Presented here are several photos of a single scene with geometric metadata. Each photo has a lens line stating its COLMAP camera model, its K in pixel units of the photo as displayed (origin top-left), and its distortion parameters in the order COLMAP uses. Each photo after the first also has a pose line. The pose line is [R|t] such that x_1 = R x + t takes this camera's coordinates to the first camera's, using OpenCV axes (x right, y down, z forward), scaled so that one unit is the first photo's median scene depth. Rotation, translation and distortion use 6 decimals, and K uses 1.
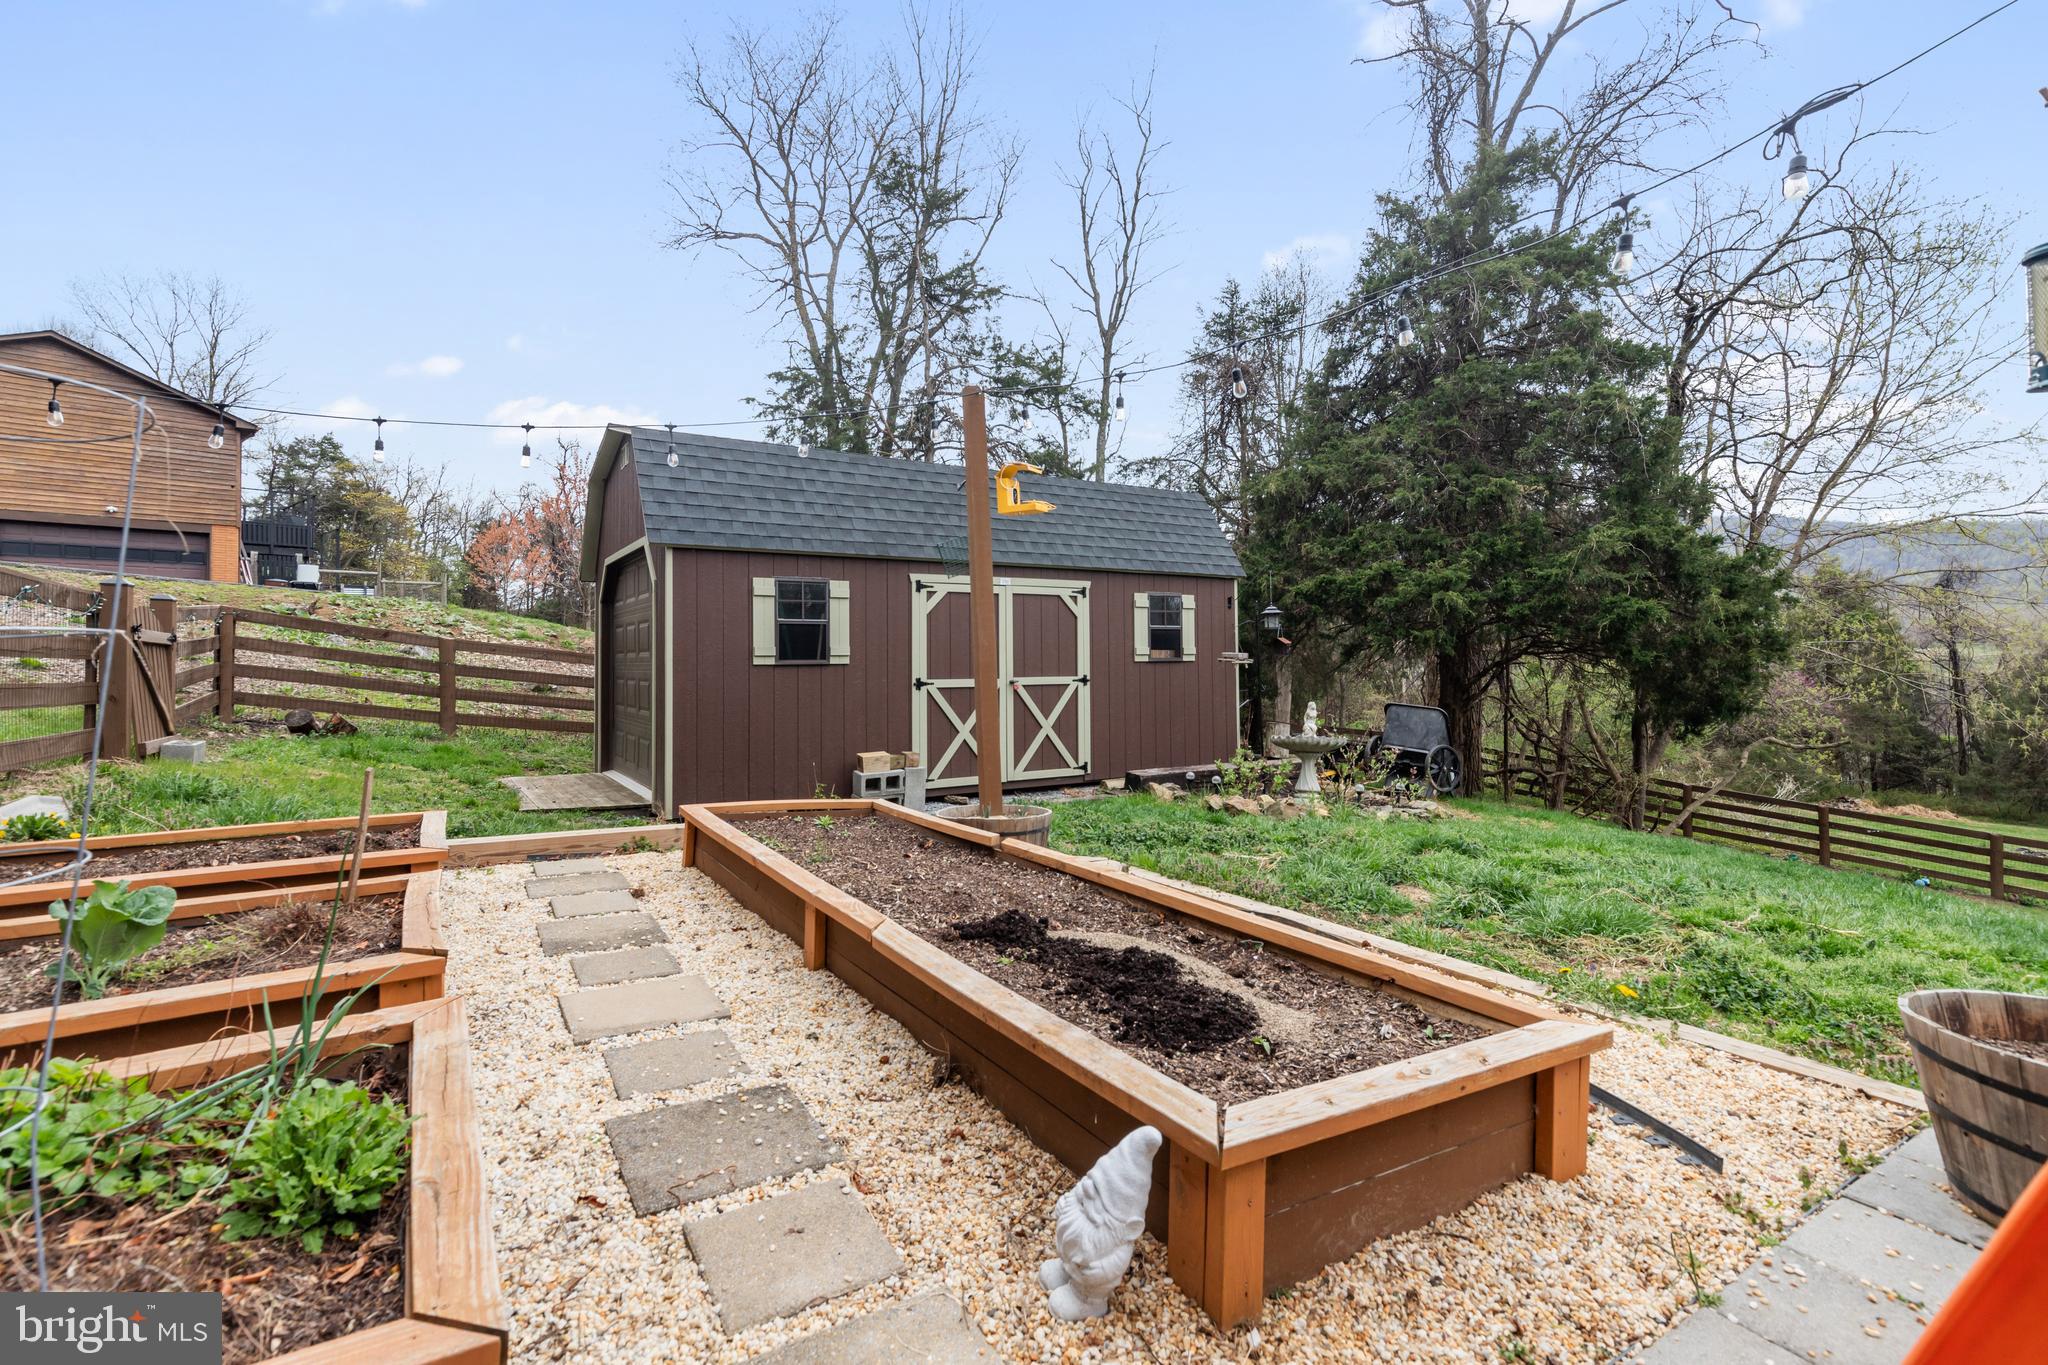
lens RADIAL K [[931.8, 0, 1012.8], [0, 931.8, 659.6], [0, 0, 1]] dist [0.005414, -0.000317]
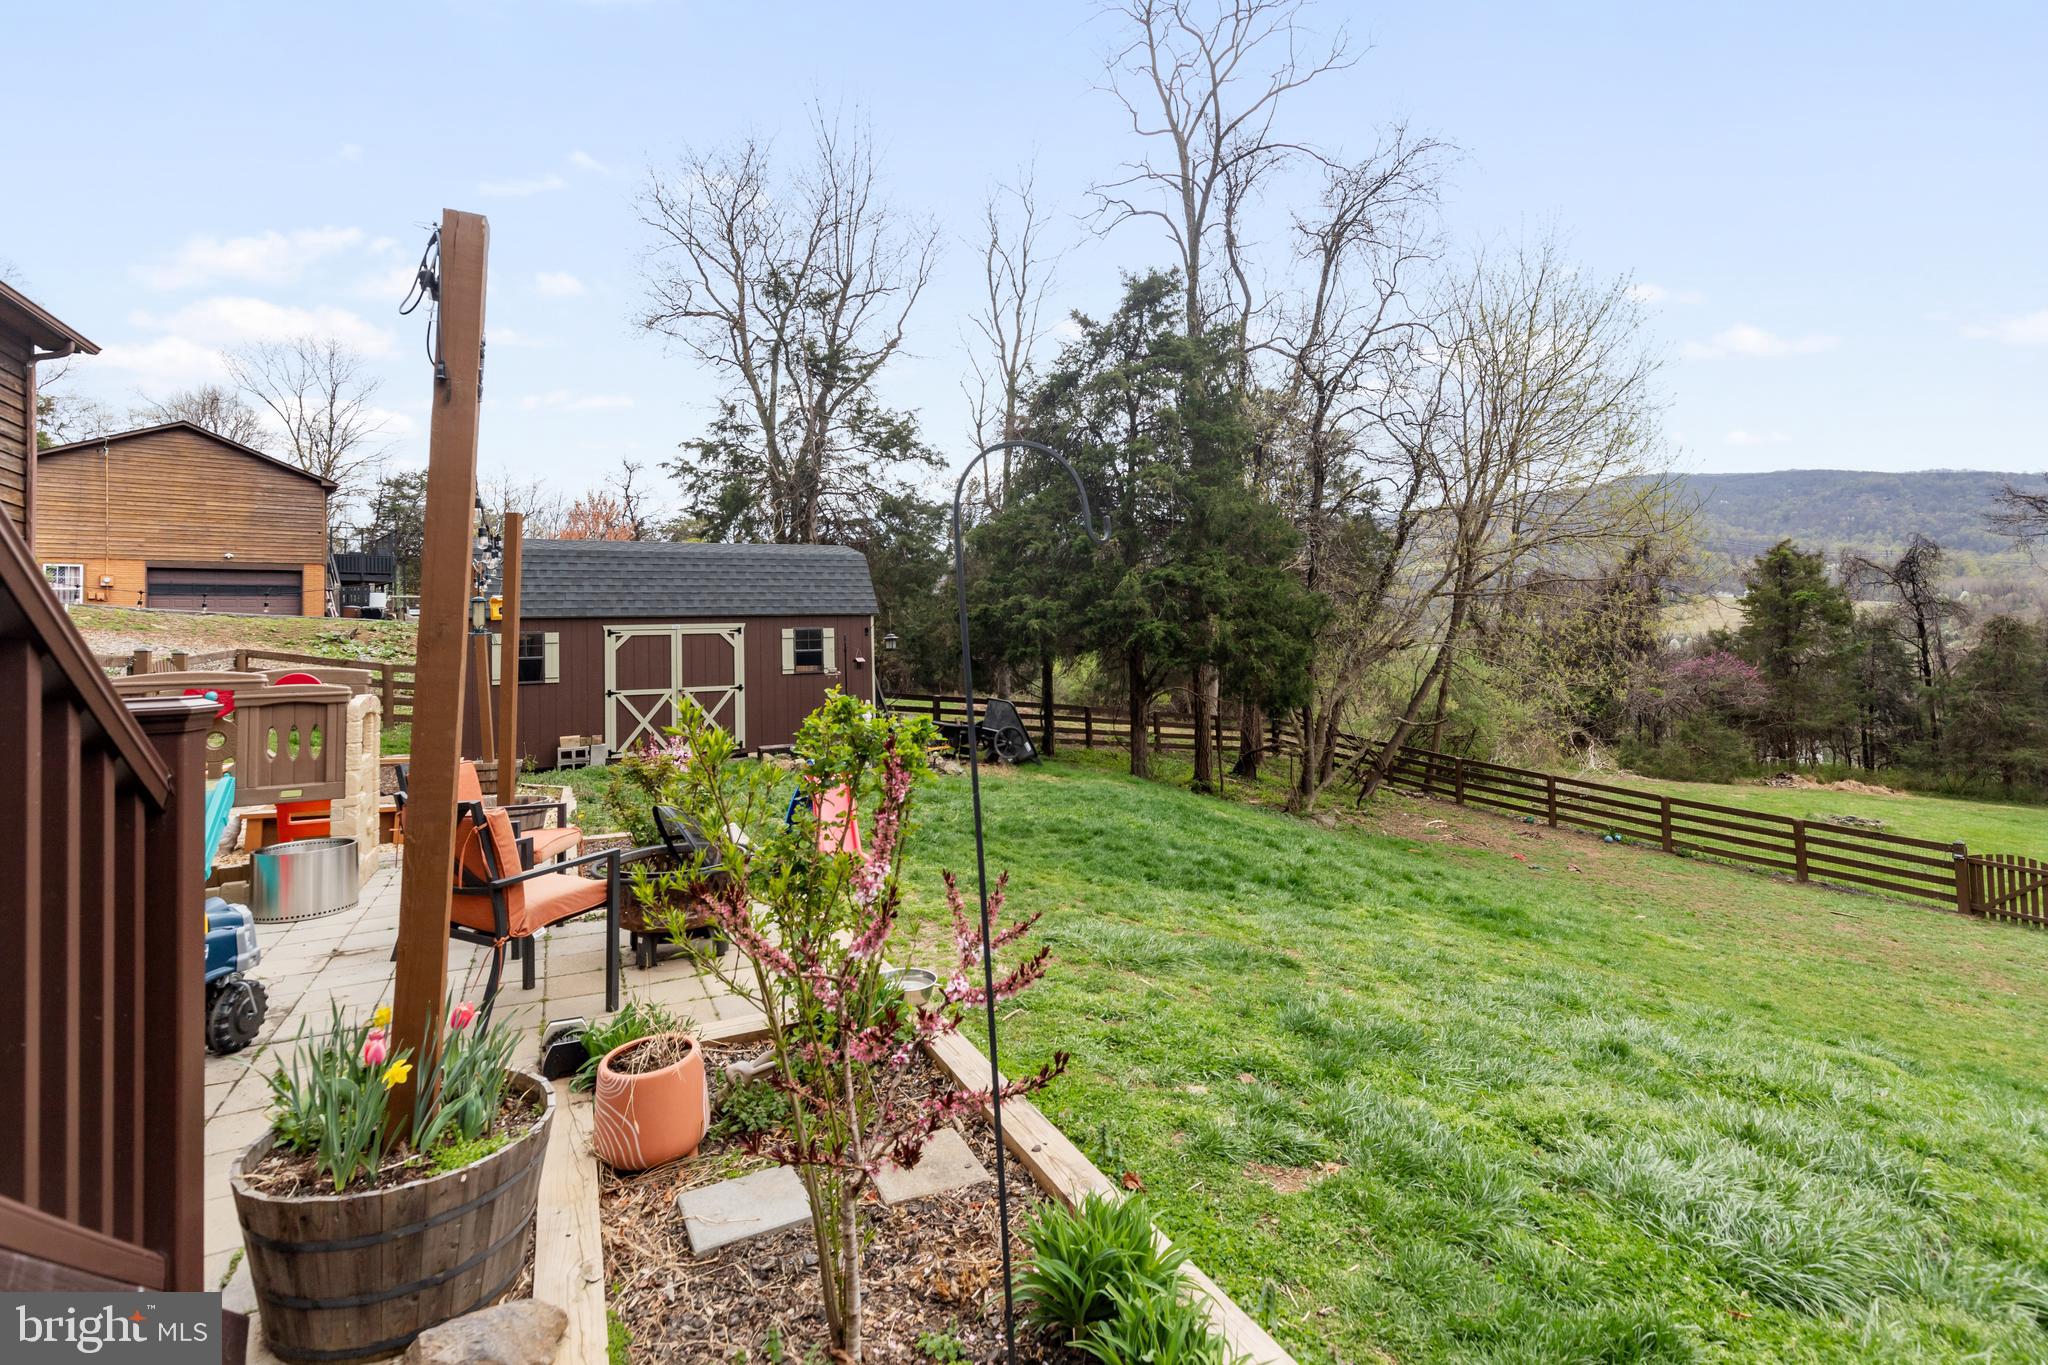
lens RADIAL K [[950.1, 0, 1033.9], [0, 950.1, 627.7], [0, 0, 1]] dist [0.002541, 0.000361]
pose [[0.995027, -0.022538, -0.097022, 0.462913], [0.020607, 0.999570, -0.020854, -0.022388], [0.097451, 0.018751, 0.995064, -0.334971]]
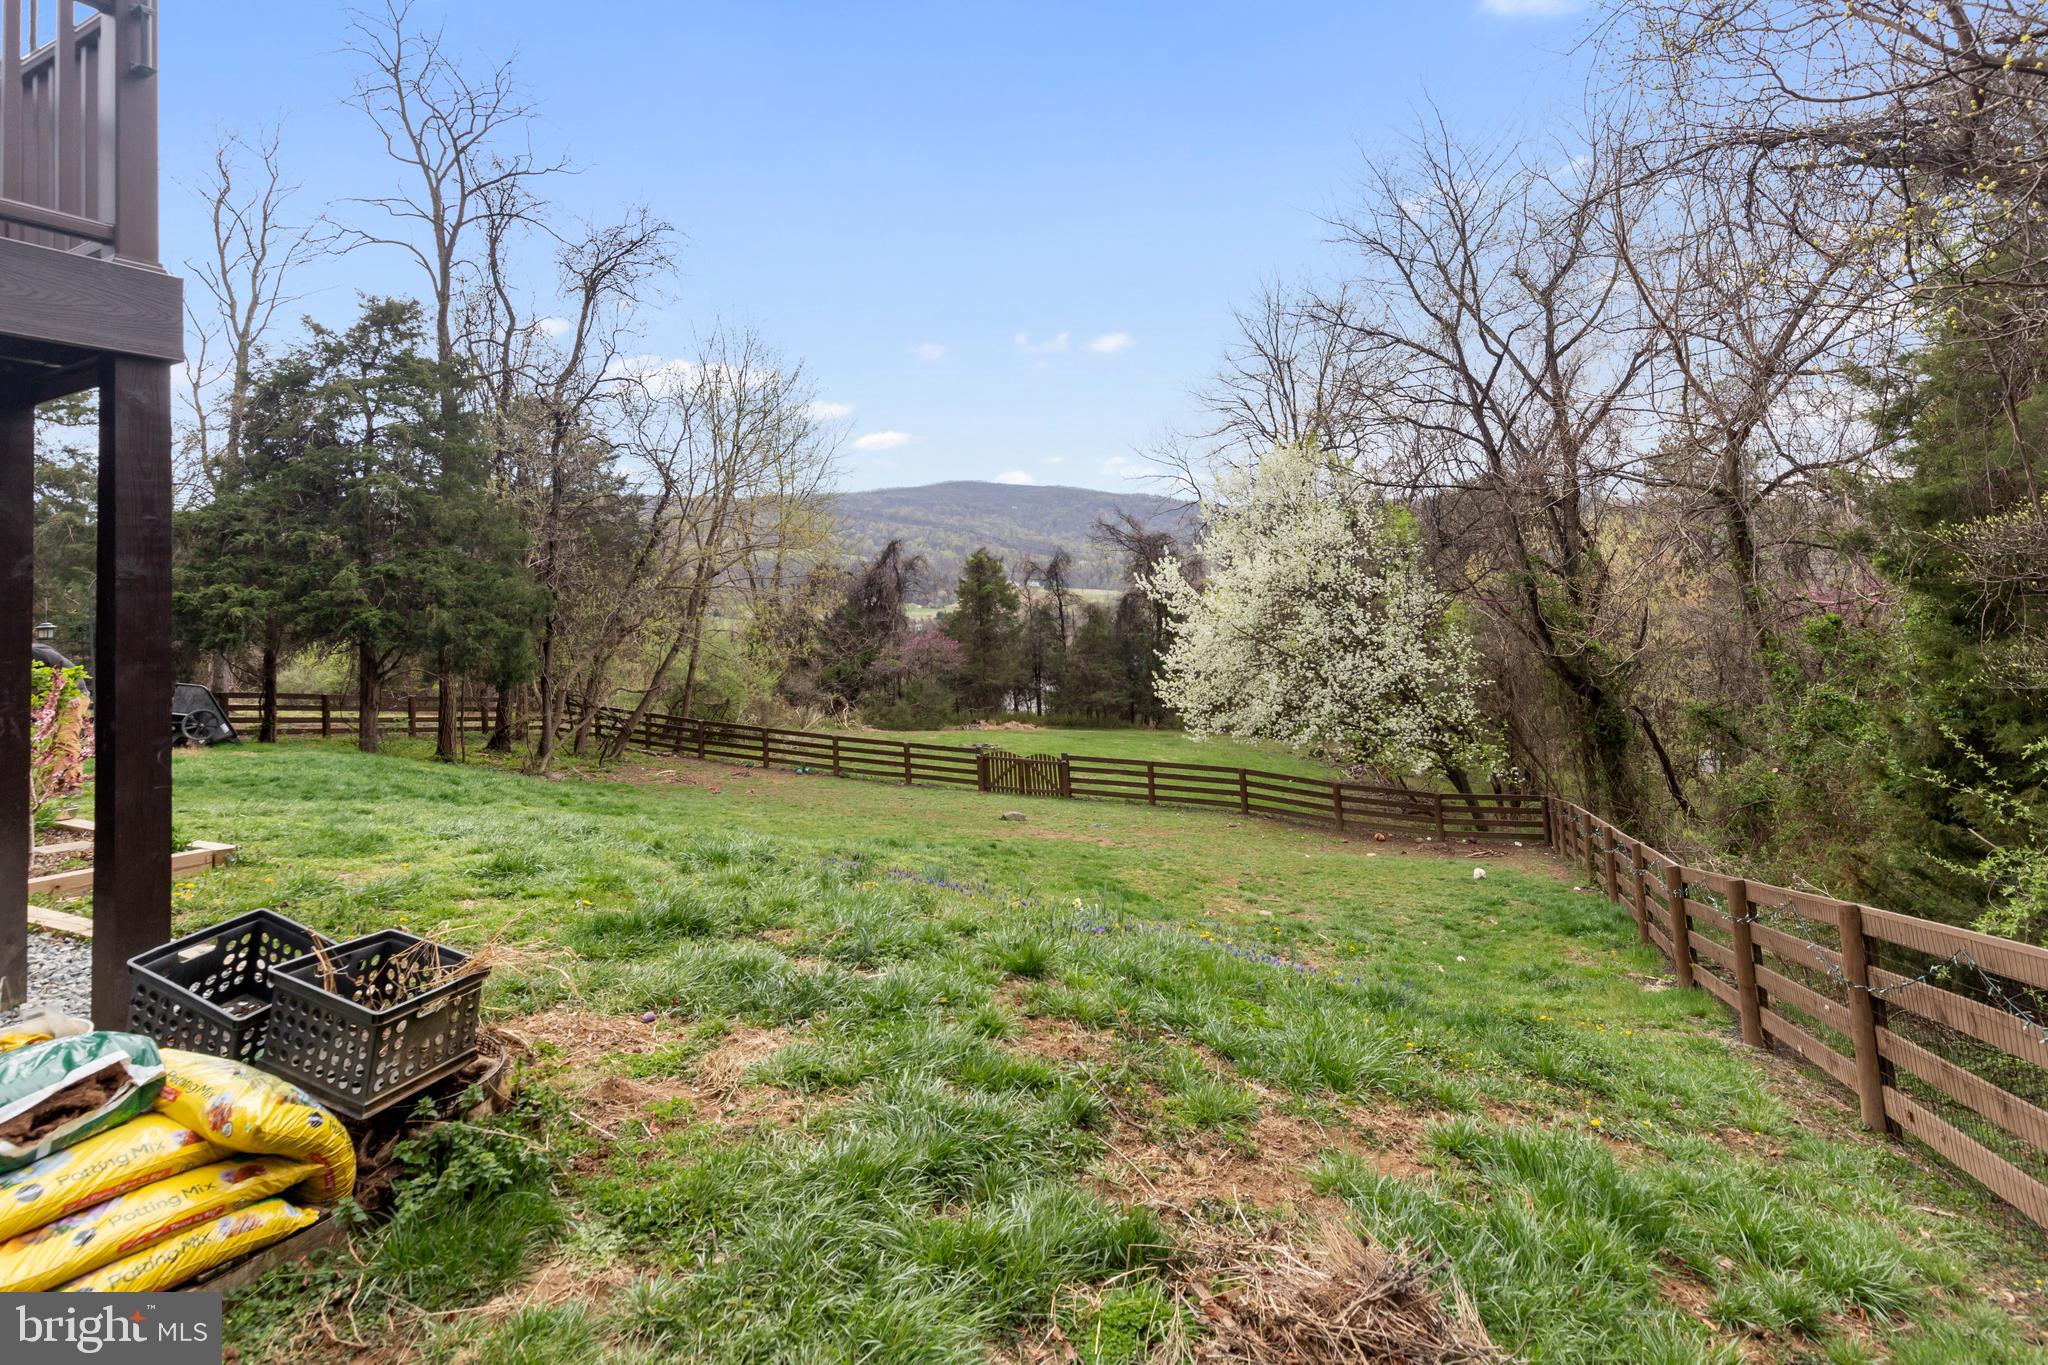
lens RADIAL K [[970.0, 0, 1026.8], [0, 970.0, 559.9], [0, 0, 1]] dist [0.010636, 0.000184]
pose [[0.856723, 0.002975, 0.515769, 0.570304], [0.030039, 0.997998, -0.055653, -0.018110], [-0.514902, 0.063172, 0.854918, -0.783585]]
